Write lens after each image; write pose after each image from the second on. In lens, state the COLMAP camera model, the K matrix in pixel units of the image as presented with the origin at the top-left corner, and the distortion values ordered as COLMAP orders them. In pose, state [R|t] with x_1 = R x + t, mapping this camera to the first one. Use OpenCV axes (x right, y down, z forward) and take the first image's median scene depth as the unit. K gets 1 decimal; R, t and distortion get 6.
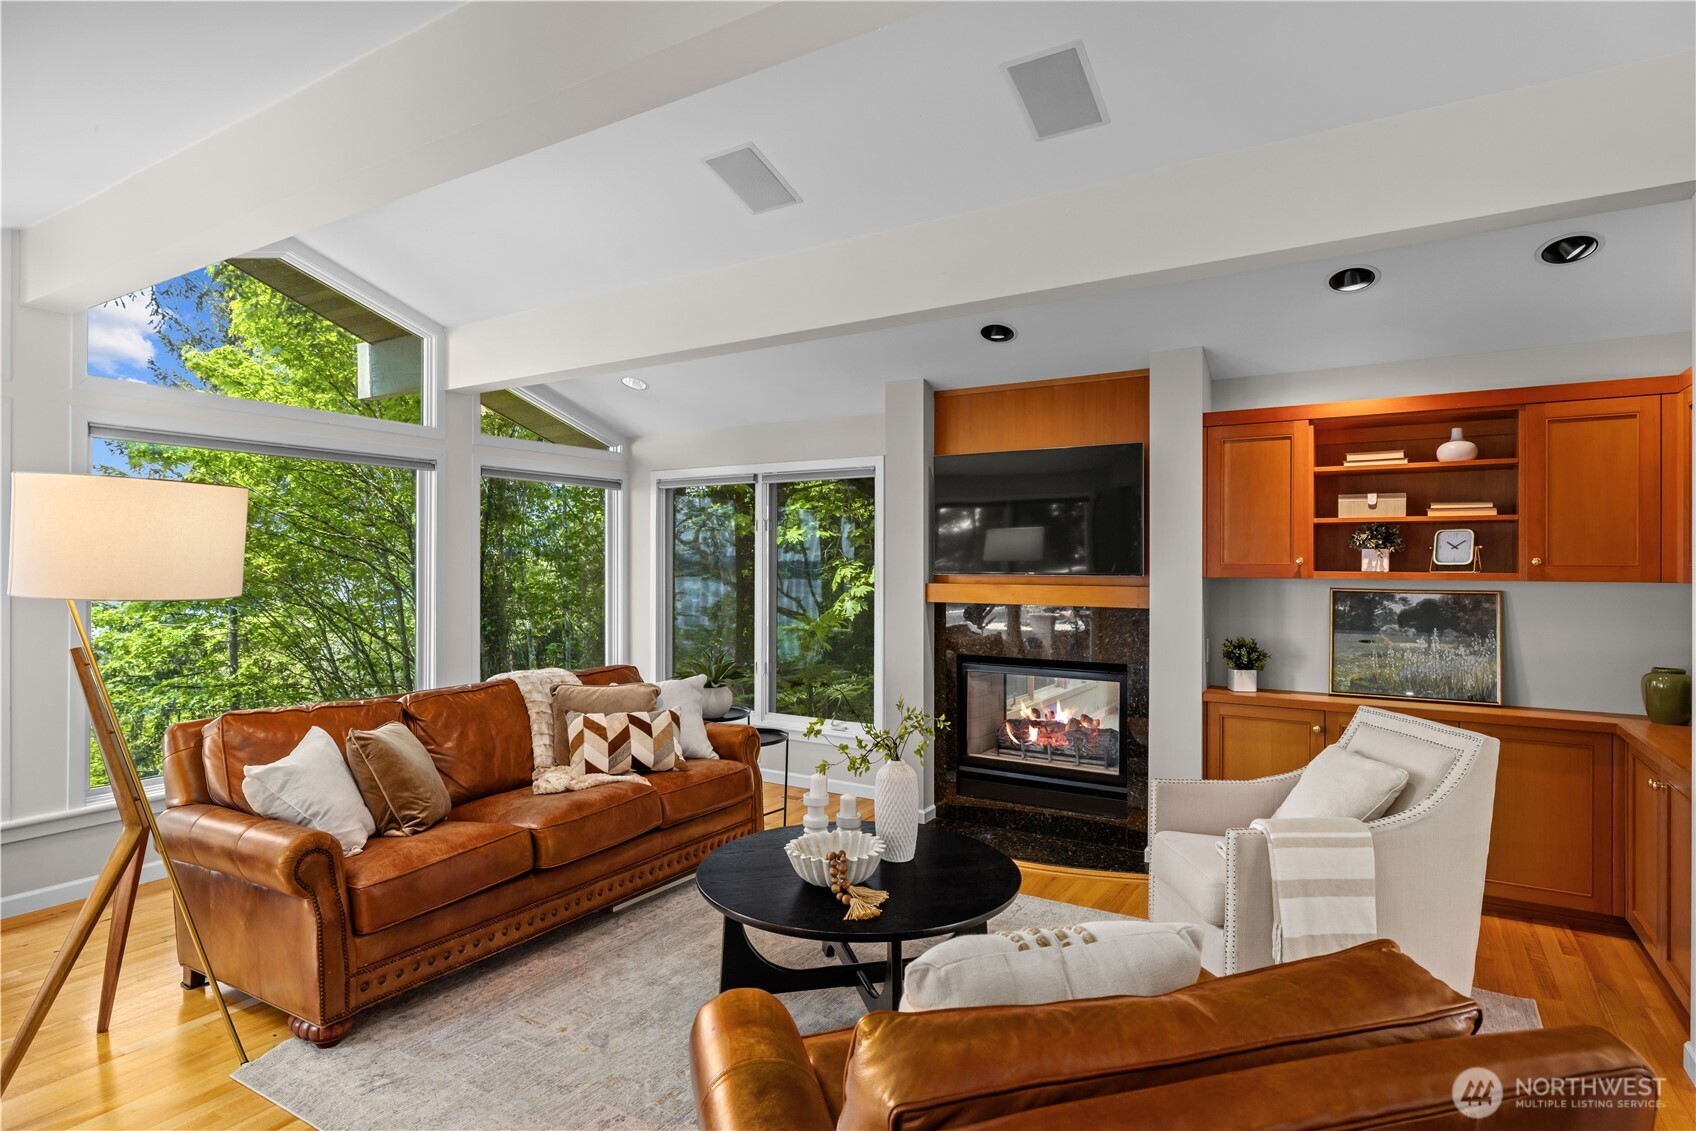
lens RADIAL K [[907.0, 0, 848.4], [0, 907.0, 564.2], [0, 0, 1]] dist [0.001323, -0.000939]
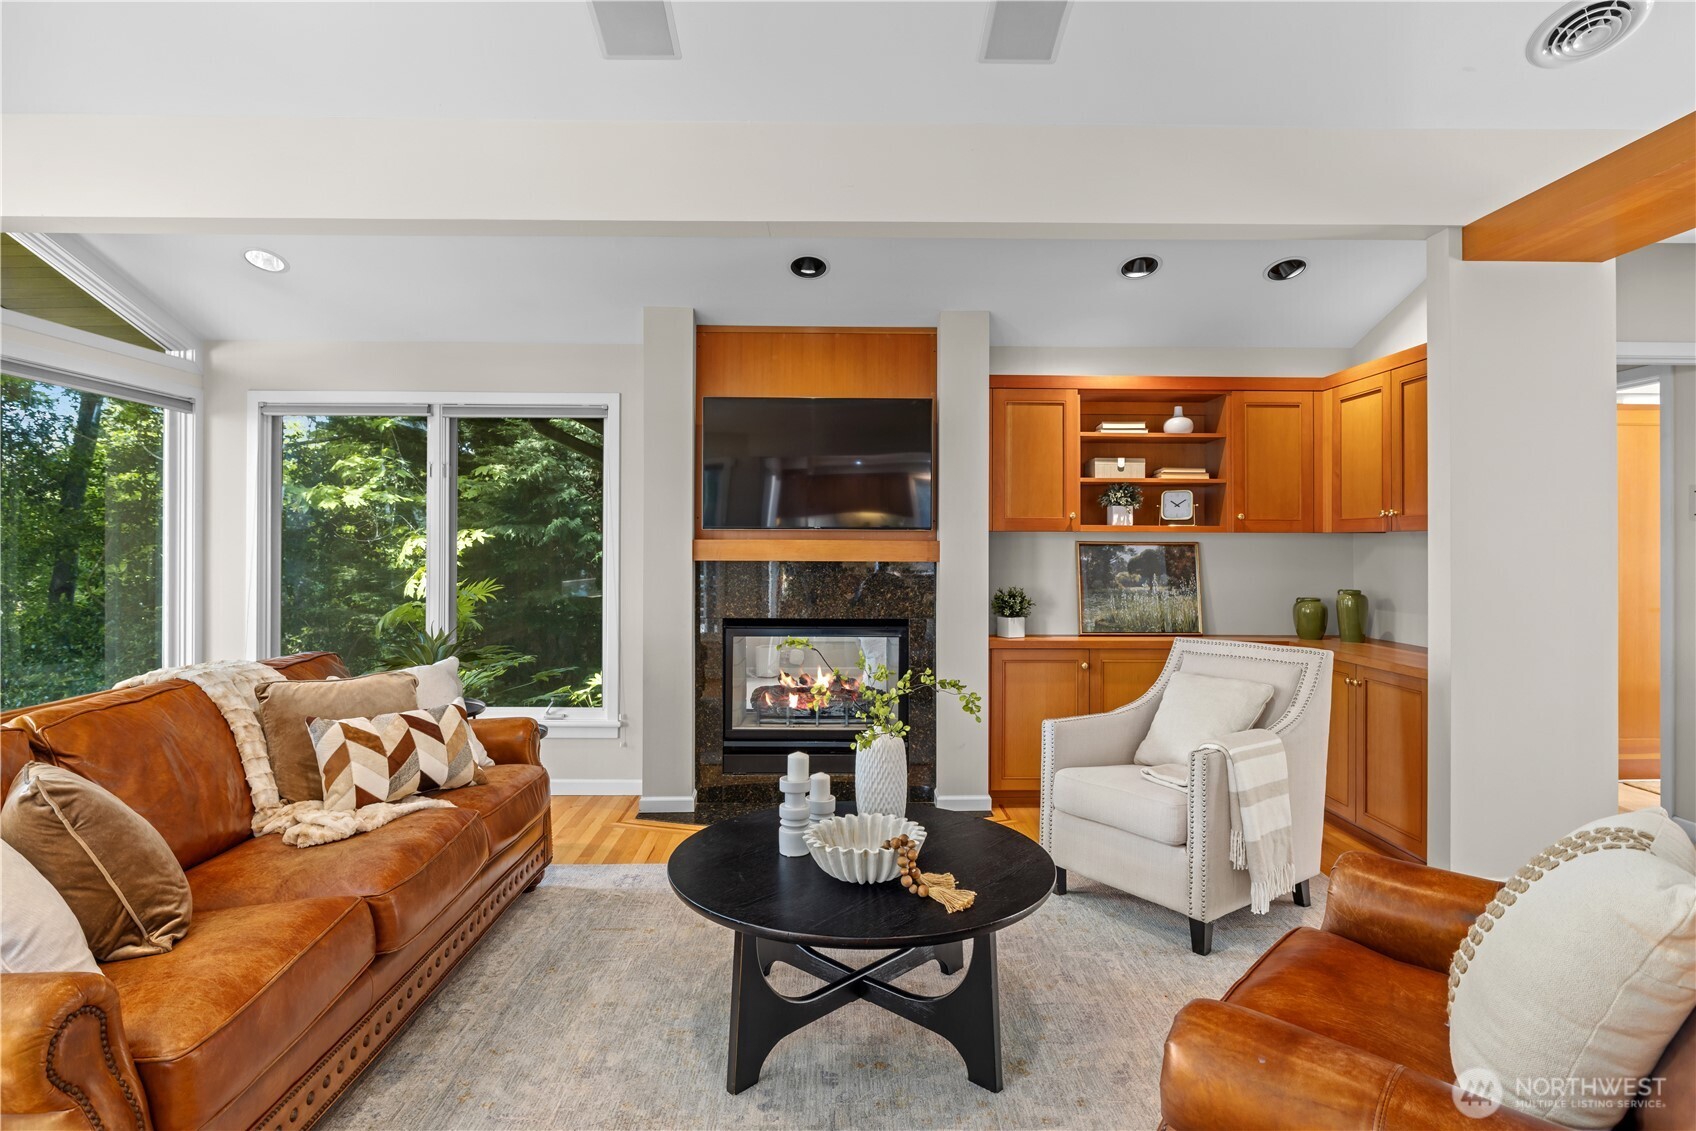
lens RADIAL K [[907.0, 0, 849.3], [0, 907.0, 538.7], [0, 0, 1]] dist [0.001323, -0.000939]
pose [[0.839549, 0.004331, 0.543266, -0.327223], [-0.000557, 0.999975, -0.007111, 0.032281], [-0.543283, 0.005668, 0.839530, 0.211545]]
